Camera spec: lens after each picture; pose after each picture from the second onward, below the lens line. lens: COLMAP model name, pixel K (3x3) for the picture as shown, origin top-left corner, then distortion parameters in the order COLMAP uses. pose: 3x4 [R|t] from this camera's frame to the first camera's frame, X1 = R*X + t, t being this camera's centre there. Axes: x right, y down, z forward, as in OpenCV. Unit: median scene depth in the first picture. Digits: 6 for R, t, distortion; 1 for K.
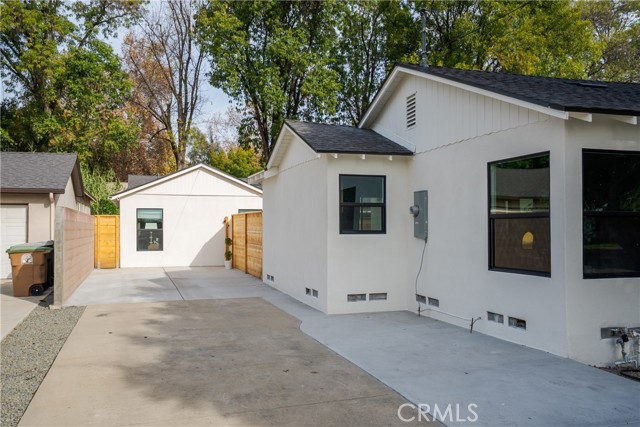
lens RADIAL K [[562.9, 0, 320.4], [0, 562.9, 215.7], [0, 0, 1]] dist [0.017634, 0.001221]
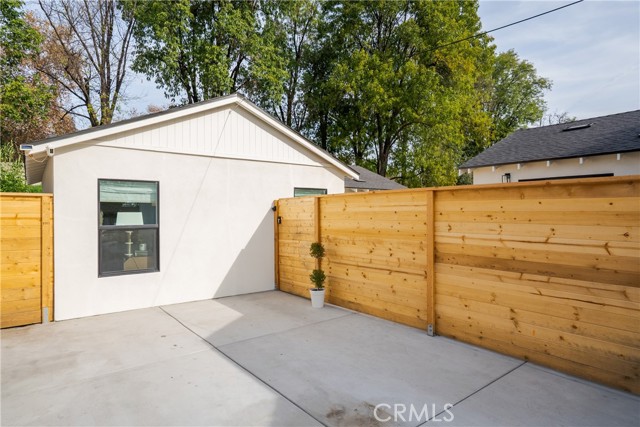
lens RADIAL K [[371.7, 0, 319.2], [0, 371.7, 209.3], [0, 0, 1]] dist [-0.002162, 0.001502]
pose [[0.938842, 0.001768, 0.344344, -0.260326], [-0.004725, 0.999959, 0.007749, 0.007587], [-0.344316, -0.008902, 0.938812, 0.663195]]
